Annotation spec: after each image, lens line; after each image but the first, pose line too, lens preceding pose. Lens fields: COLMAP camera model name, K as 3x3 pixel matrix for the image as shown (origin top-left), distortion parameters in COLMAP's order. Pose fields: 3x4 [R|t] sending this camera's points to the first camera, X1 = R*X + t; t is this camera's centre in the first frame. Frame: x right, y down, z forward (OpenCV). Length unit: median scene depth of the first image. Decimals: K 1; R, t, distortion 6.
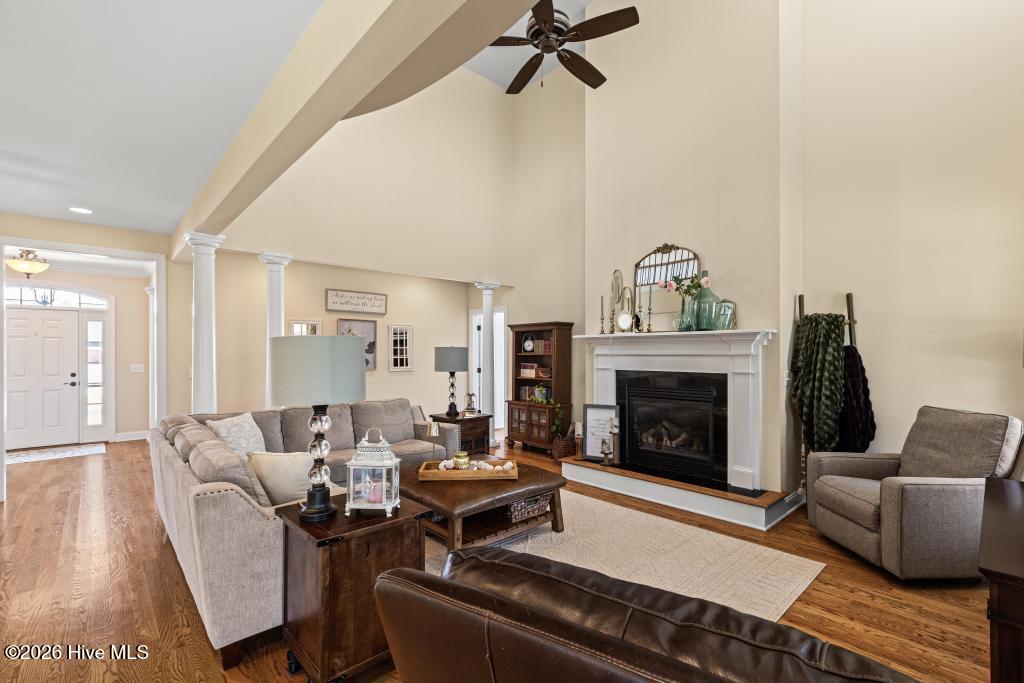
lens RADIAL K [[459.5, 0, 518.0], [0, 459.5, 346.8], [0, 0, 1]] dist [0.006399, -0.000069]
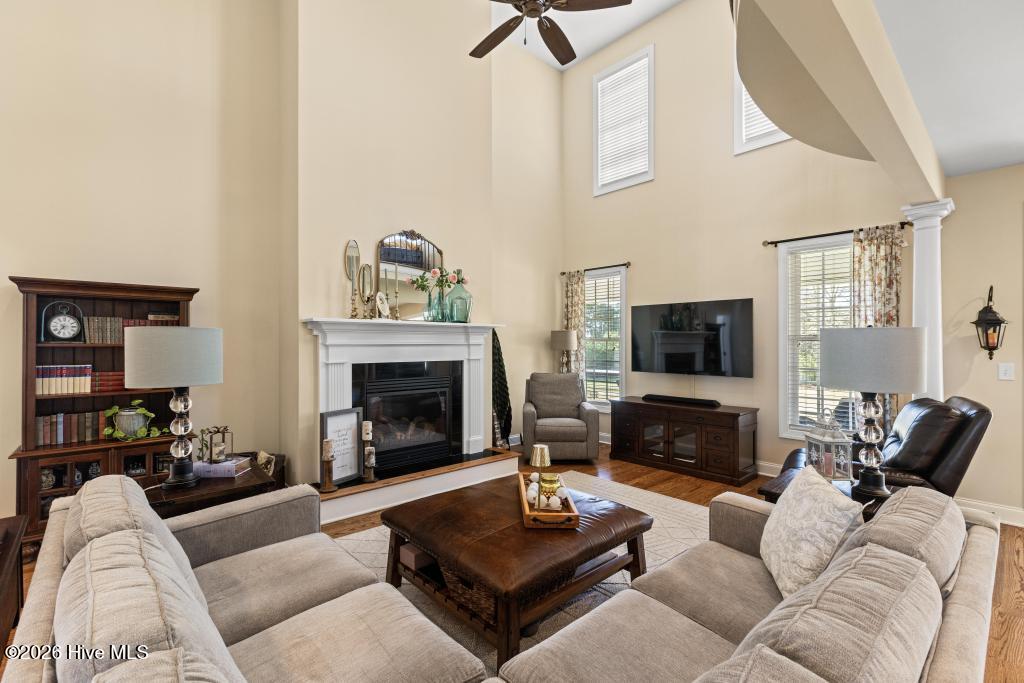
lens RADIAL K [[458.5, 0, 517.0], [0, 458.5, 339.2], [0, 0, 1]] dist [0.002445, -0.000376]
pose [[0.017530, 0.005712, 0.999830, -0.606838], [-0.014884, 0.999874, -0.005451, 0.008083], [-0.999736, -0.014786, 0.017613, 0.725809]]
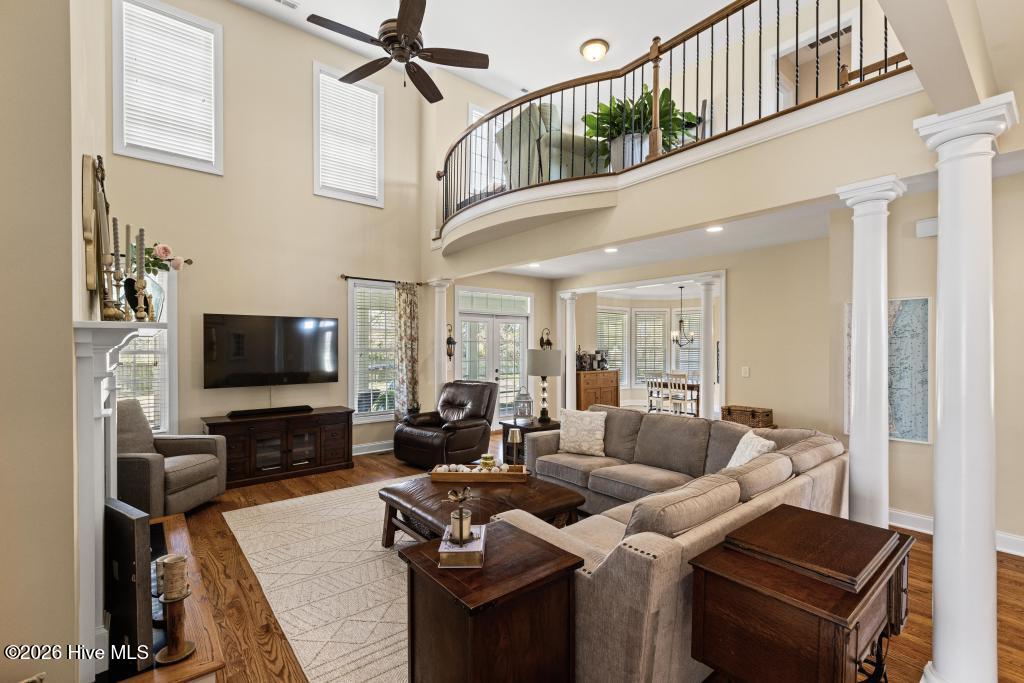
lens RADIAL K [[453.9, 0, 511.3], [0, 453.9, 348.3], [0, 0, 1]] dist [0.001276, 0.000113]
pose [[-0.997333, -0.000739, 0.072975, -0.169053], [-0.001600, 0.999930, -0.011740, 0.000513], [-0.072962, -0.011826, -0.997265, 1.417356]]
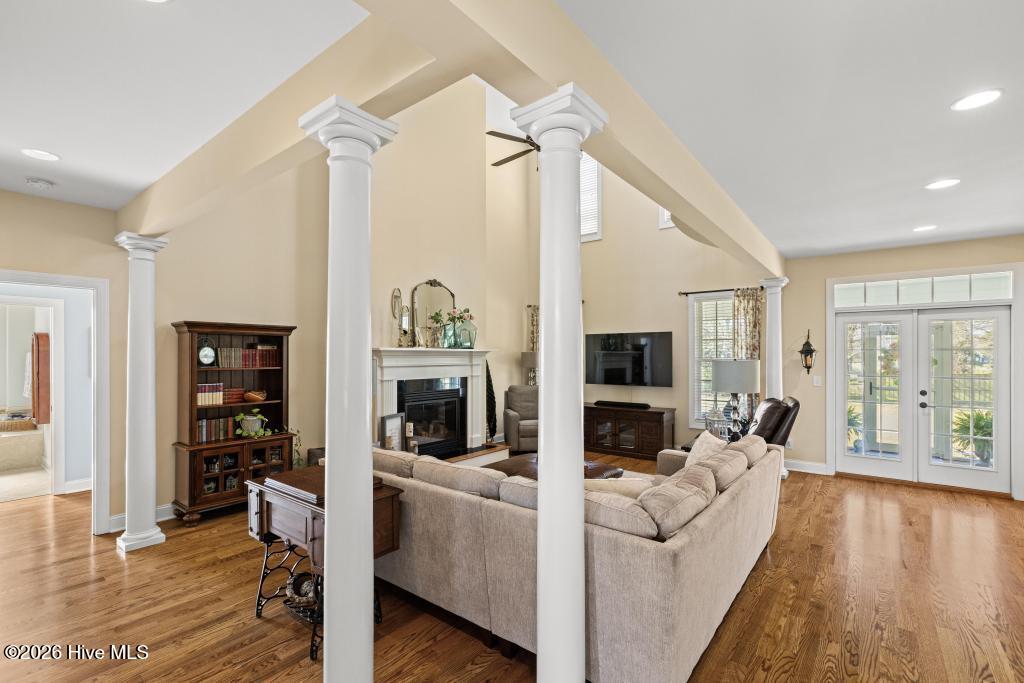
lens RADIAL K [[459.5, 0, 518.0], [0, 459.5, 346.8], [0, 0, 1]] dist [0.006399, -0.000069]
pose [[-0.152173, 0.017141, 0.988205, -0.939028], [-0.014234, 0.999708, -0.019533, -0.011914], [-0.988251, -0.017039, -0.151885, 0.920550]]
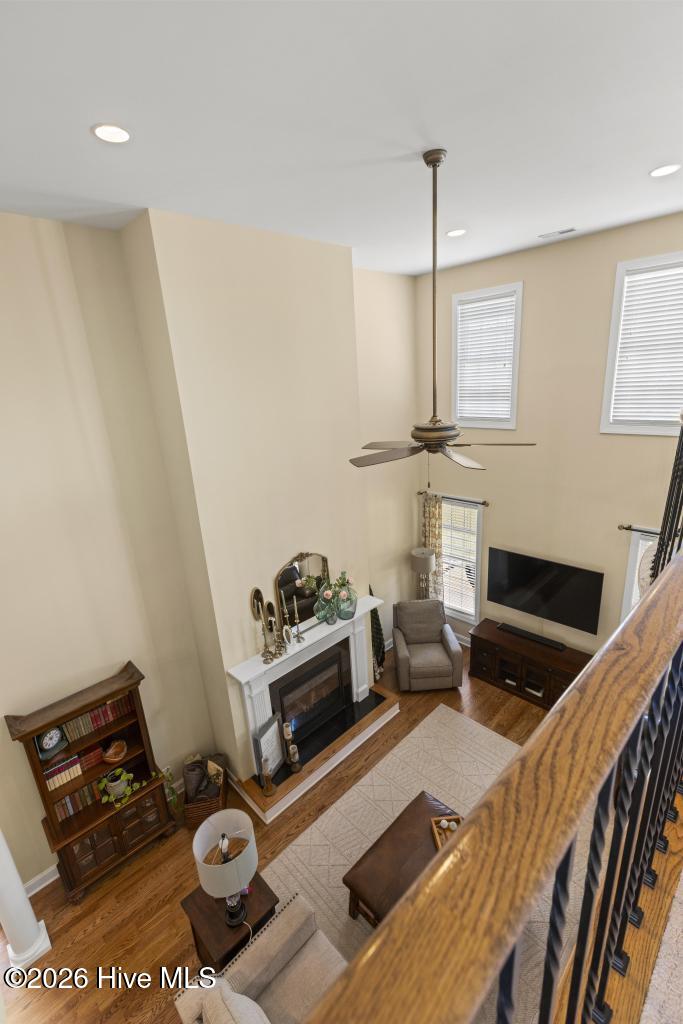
lens RADIAL K [[453.9, 0, 345.9], [0, 453.9, 509.5], [0, 0, 1]] dist [0.001276, 0.000113]
pose [[-0.019645, -0.290069, 0.956804, -0.608421], [0.042558, 0.955879, 0.290663, -0.586323], [-0.998901, 0.046430, -0.006433, 0.861953]]
